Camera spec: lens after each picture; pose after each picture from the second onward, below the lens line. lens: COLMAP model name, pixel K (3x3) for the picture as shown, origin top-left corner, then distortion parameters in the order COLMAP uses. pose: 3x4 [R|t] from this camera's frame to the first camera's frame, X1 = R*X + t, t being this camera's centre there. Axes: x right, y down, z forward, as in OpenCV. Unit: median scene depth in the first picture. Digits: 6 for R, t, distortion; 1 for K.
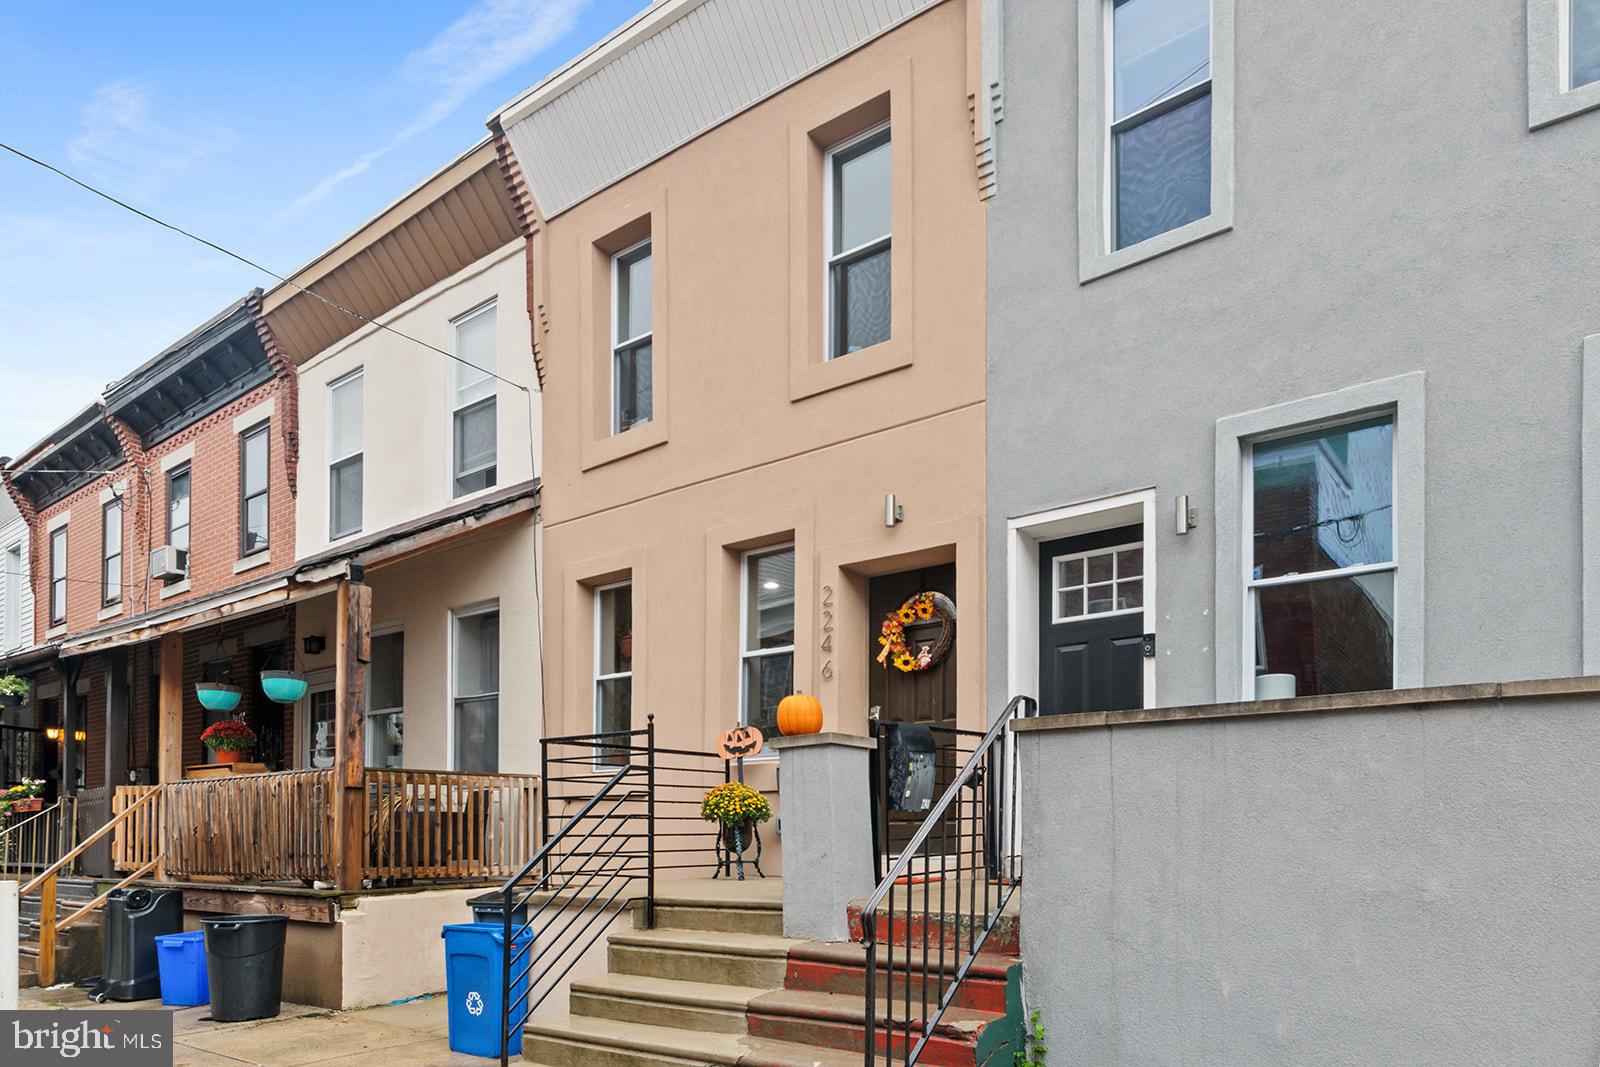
lens RADIAL K [[982.3, 0, 800.0], [0, 982.3, 533.5], [0, 0, 1]] dist [-0.003616, -0.000706]
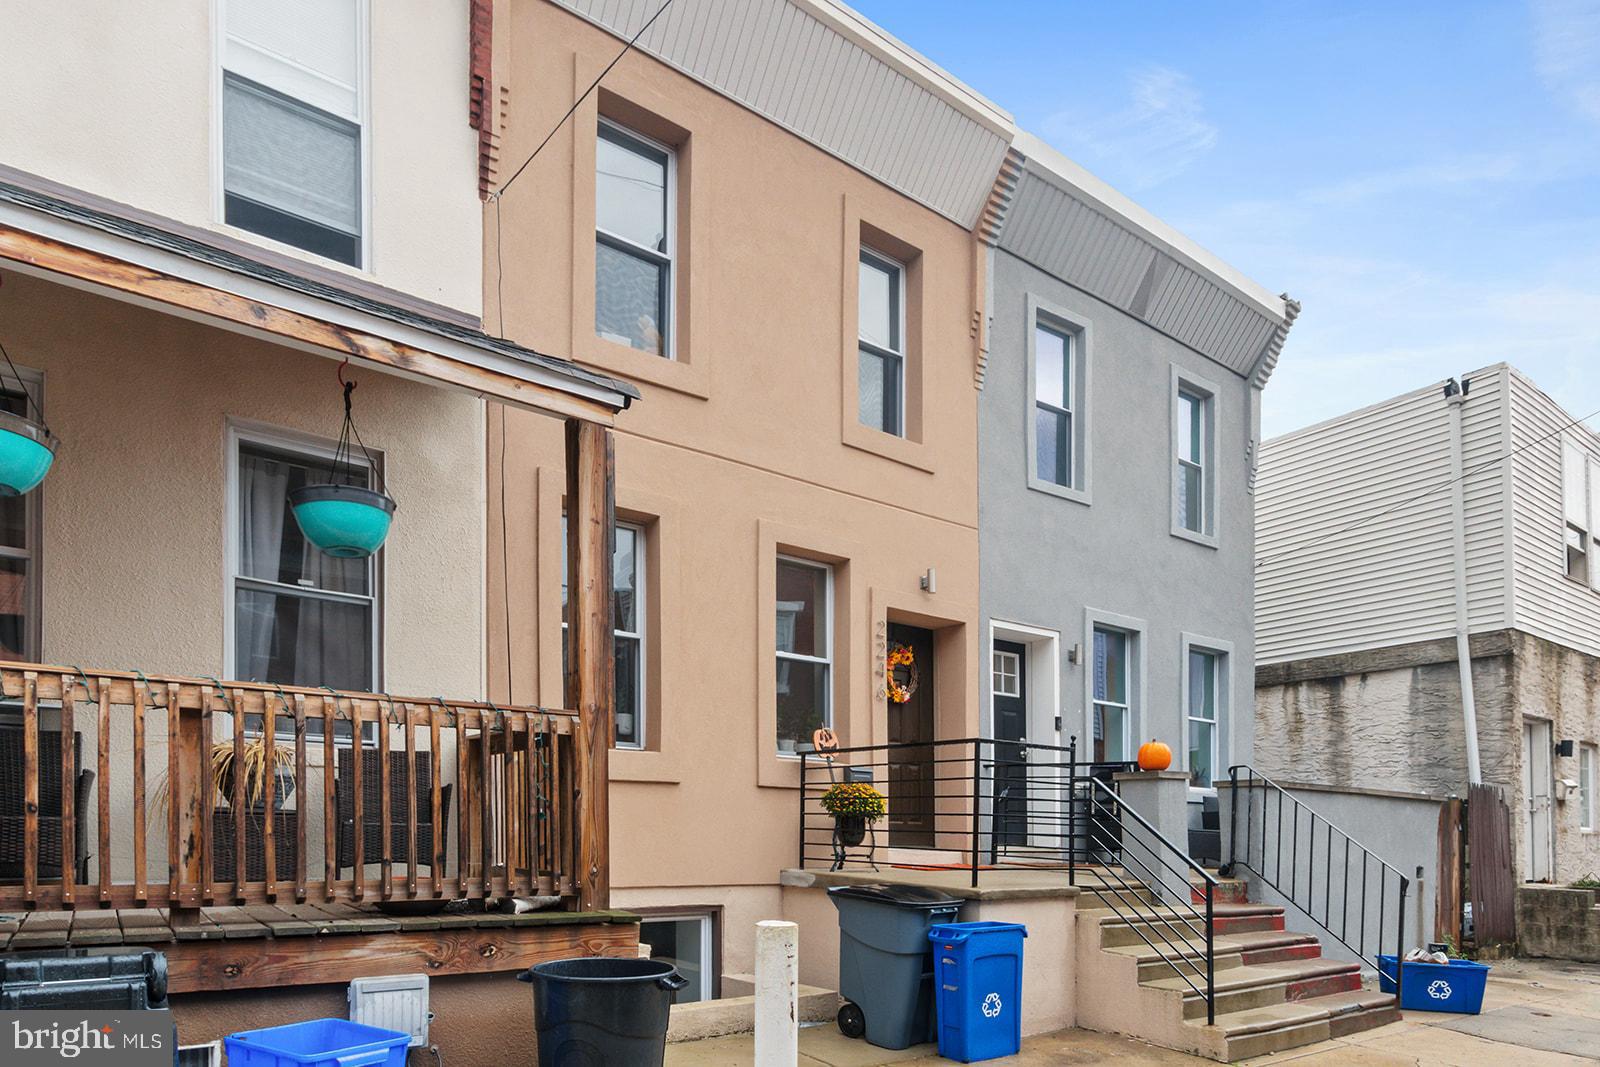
lens RADIAL K [[897.5, 0, 800.0], [0, 897.5, 533.5], [0, 0, 1]] dist [0.002583, 0.000522]
pose [[0.299756, 0.310487, 0.902078, -1.083365], [-0.298480, 0.928611, -0.220436, 0.239680], [-0.906121, -0.203176, 0.371030, 0.756100]]
